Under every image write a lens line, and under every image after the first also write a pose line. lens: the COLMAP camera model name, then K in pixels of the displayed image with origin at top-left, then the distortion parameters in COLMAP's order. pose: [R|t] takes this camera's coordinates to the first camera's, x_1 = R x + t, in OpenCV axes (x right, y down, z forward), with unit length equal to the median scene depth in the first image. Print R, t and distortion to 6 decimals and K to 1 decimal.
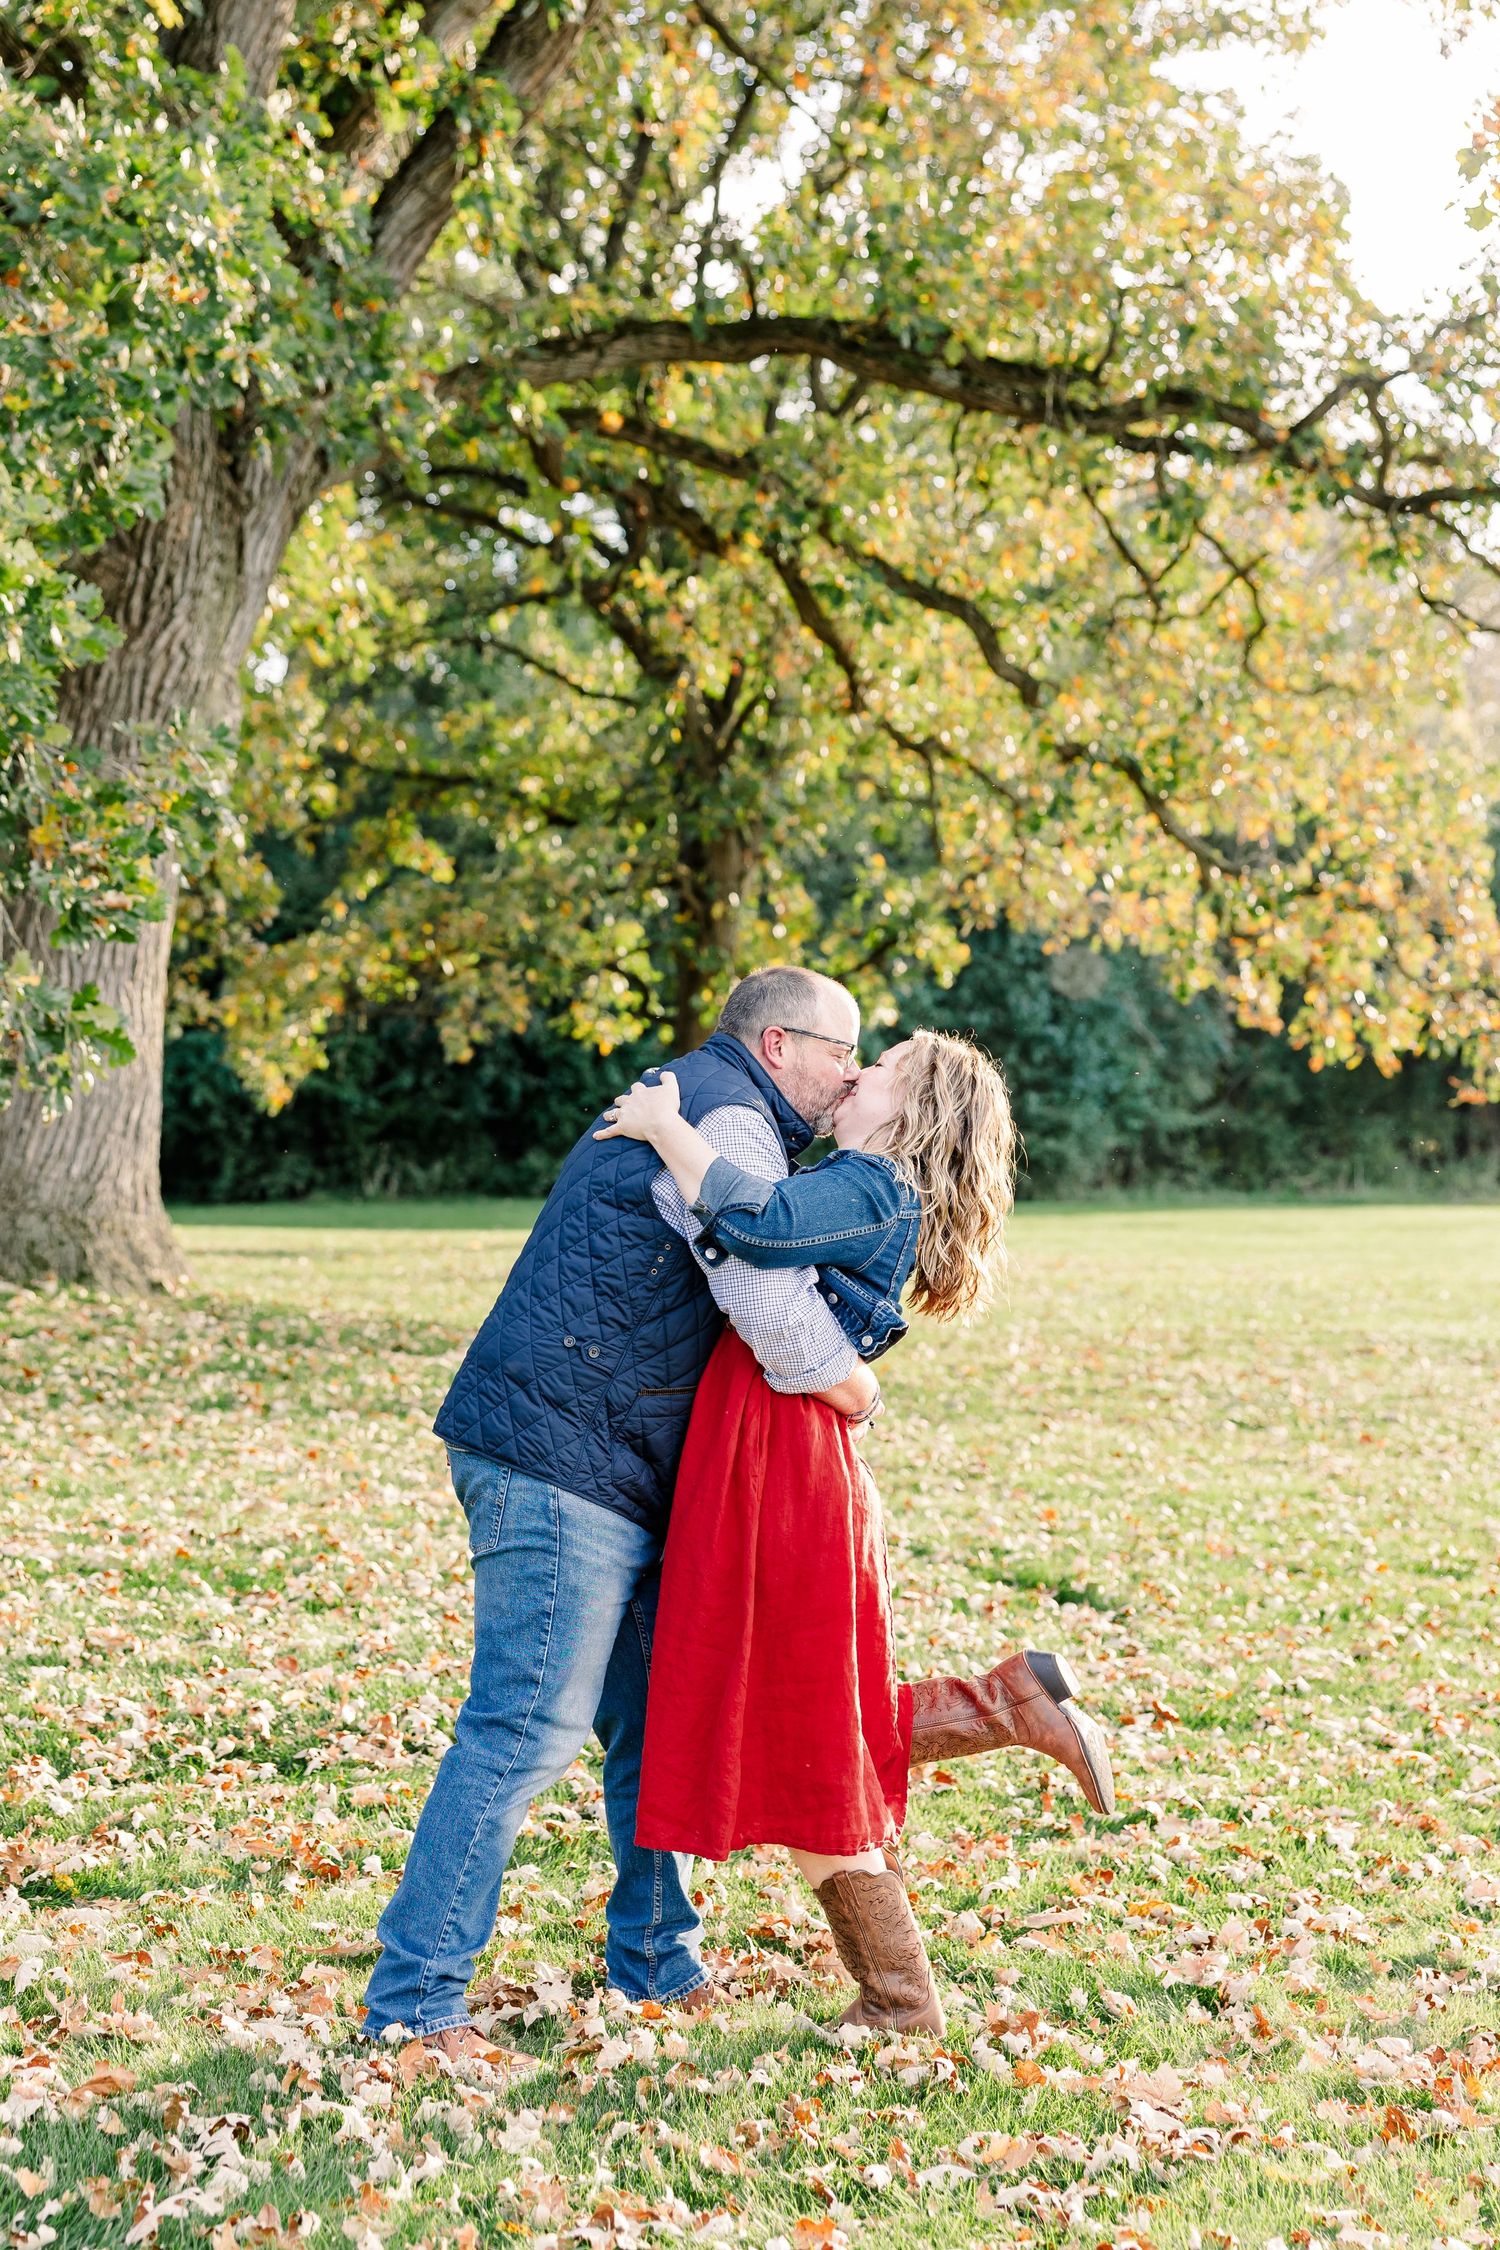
lens RADIAL K [[3443.1, 0, 750.0], [0, 3443.1, 1125.0], [0, 0, 1]] dist [-0.013589, -0.009016]
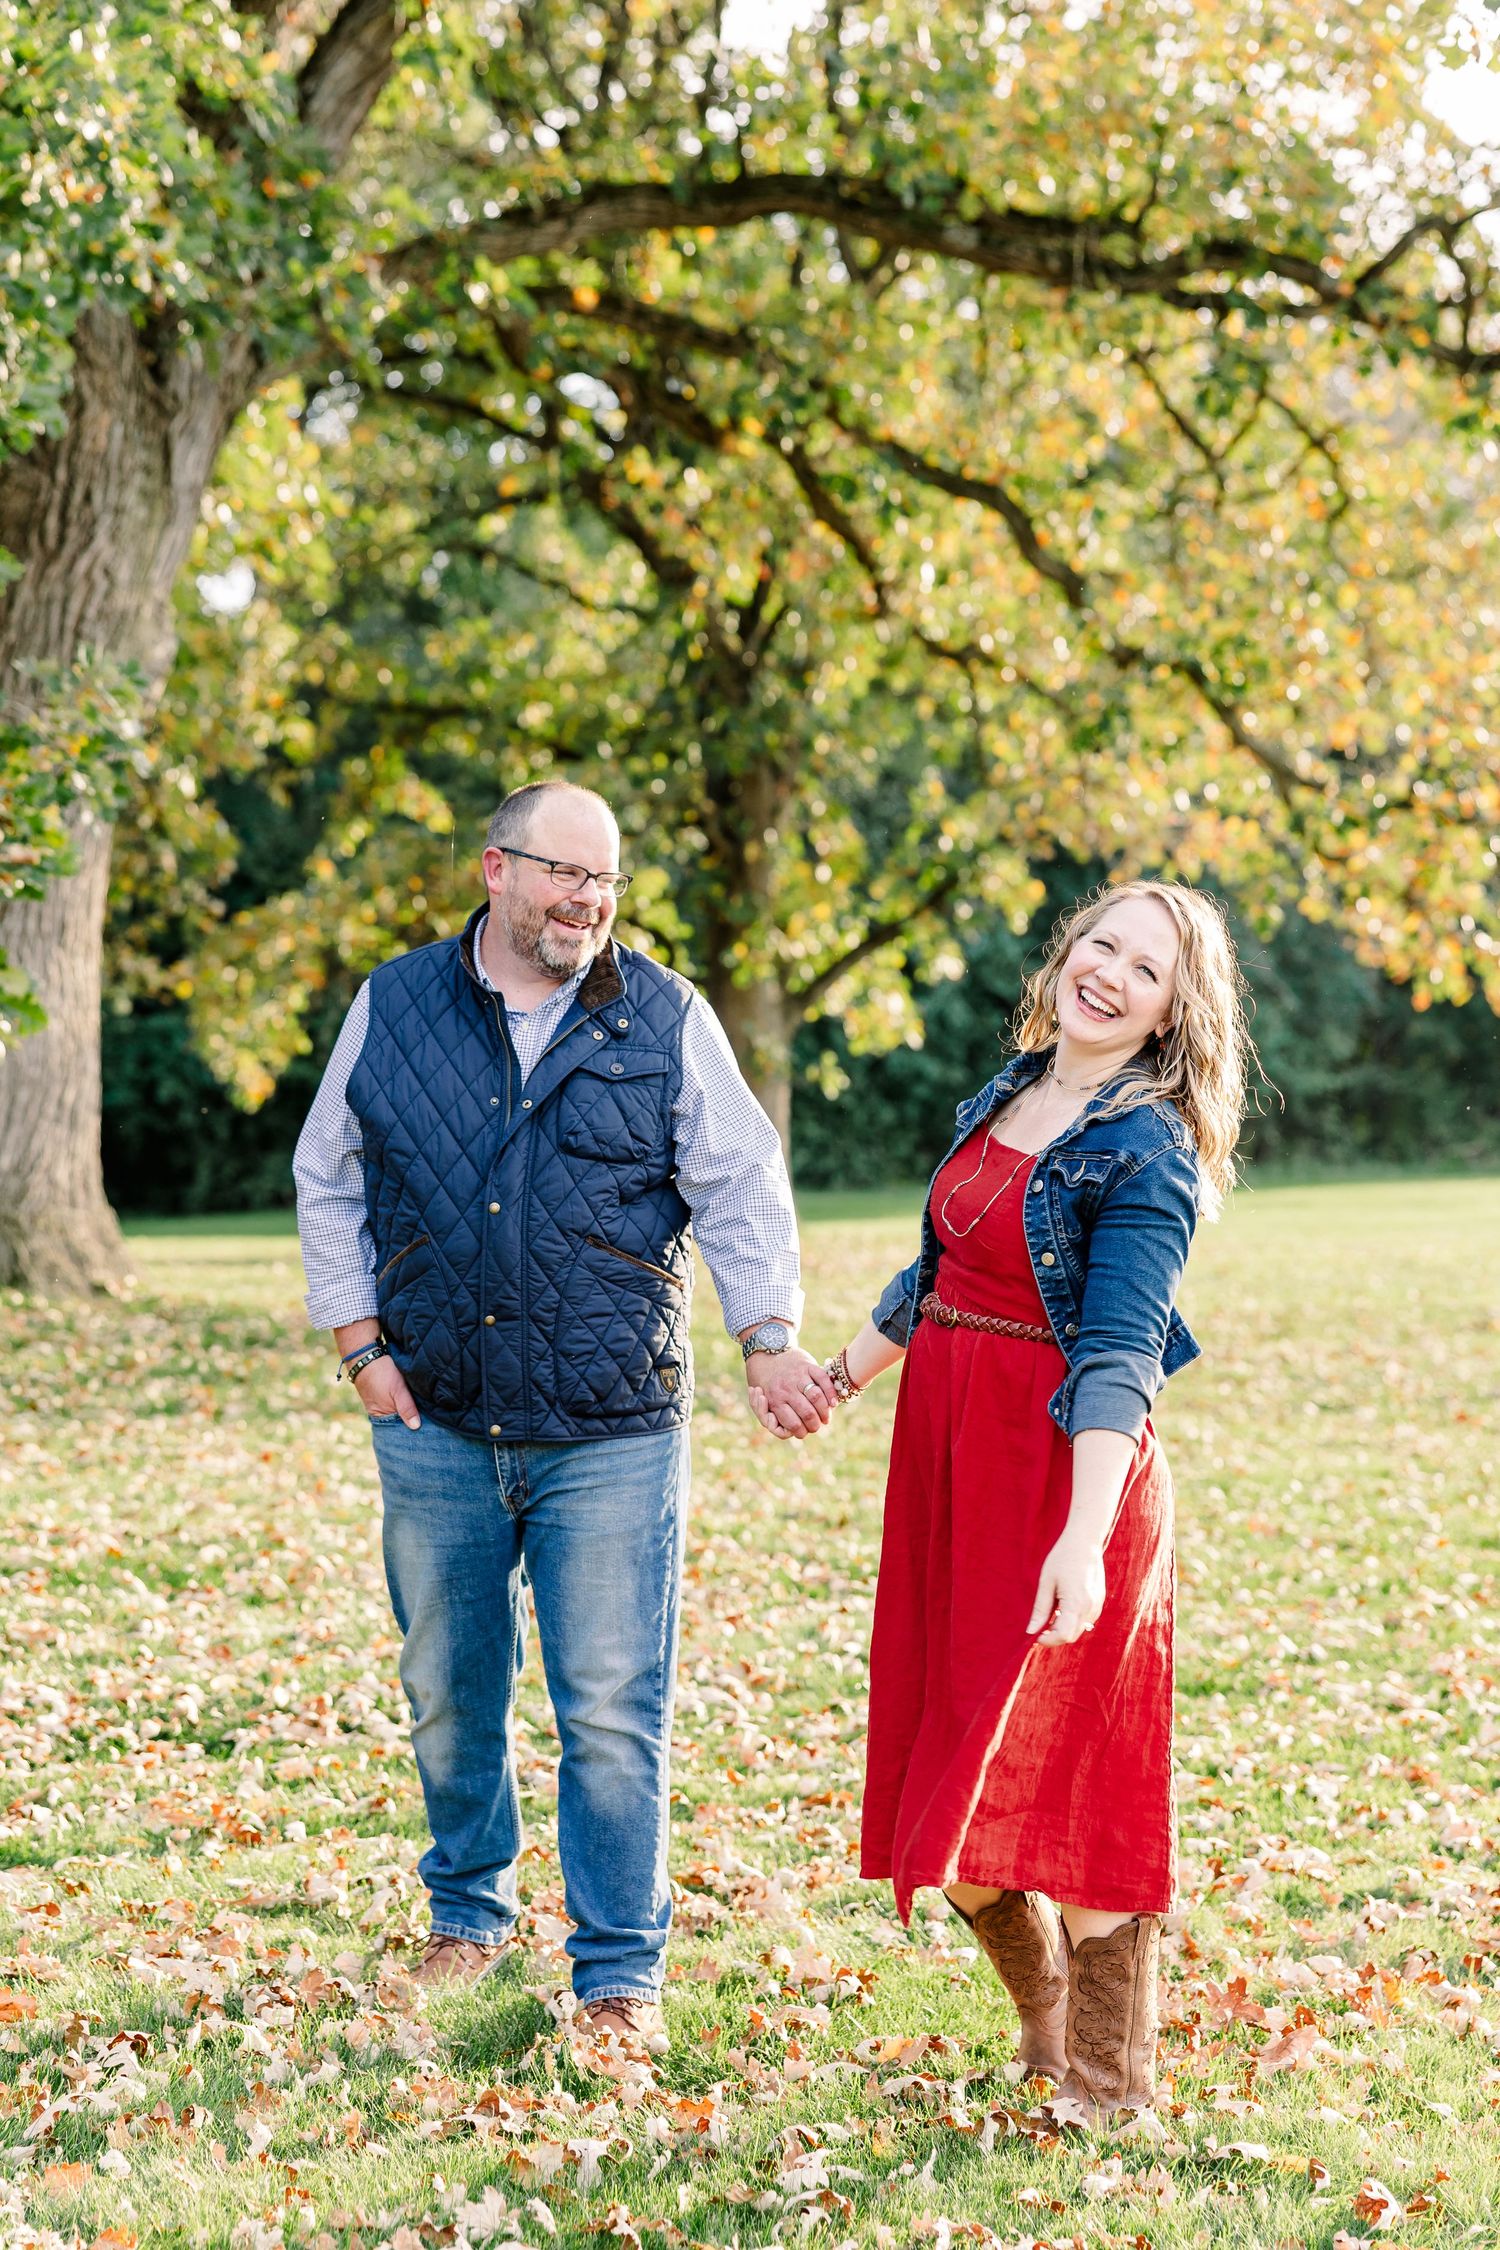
lens RADIAL K [[4044.0, 0, 764.7], [0, 4044.0, 1120.2], [0, 0, 1]] dist [0.010657, -0.229903]
pose [[0.999405, -0.032090, -0.012684, 0.014215], [0.032135, 0.999478, 0.003352, 0.005089], [0.012569, -0.003758, 0.999914, -0.044816]]
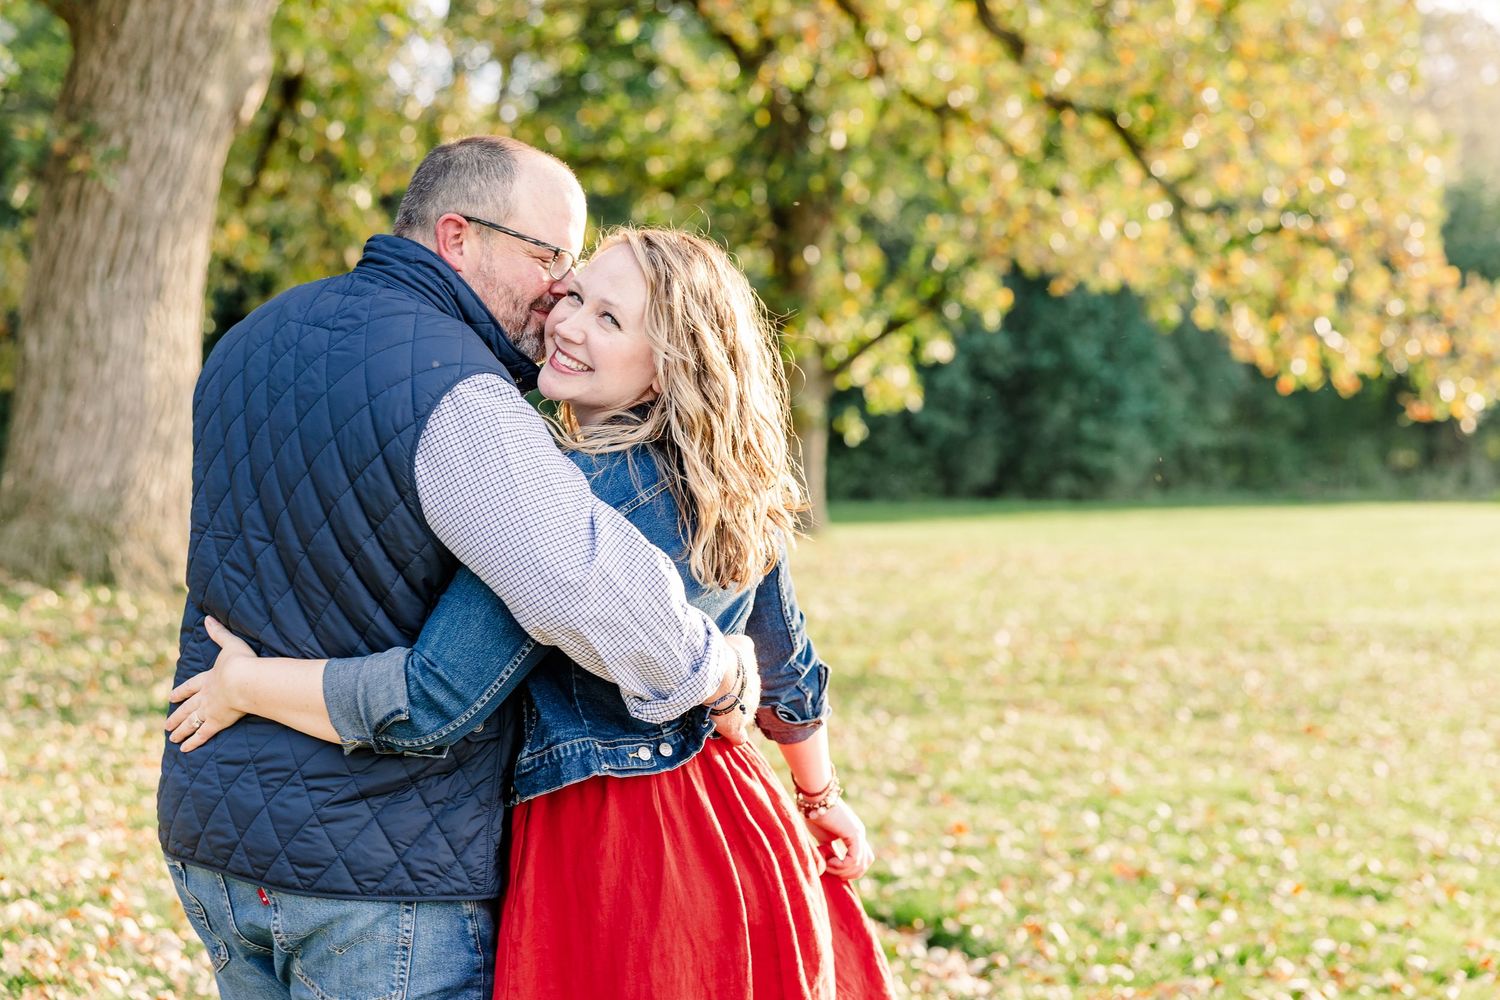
lens RADIAL K [[2671.7, 0, 750.0], [0, 2671.7, 500.0], [0, 0, 1]] dist [0.000768, -0.100009]
pose [[0.998963, -0.002436, -0.045465, 0.041985], [0.003374, 0.999783, 0.020561, 0.002578], [0.045405, -0.020693, 0.998754, 0.160855]]
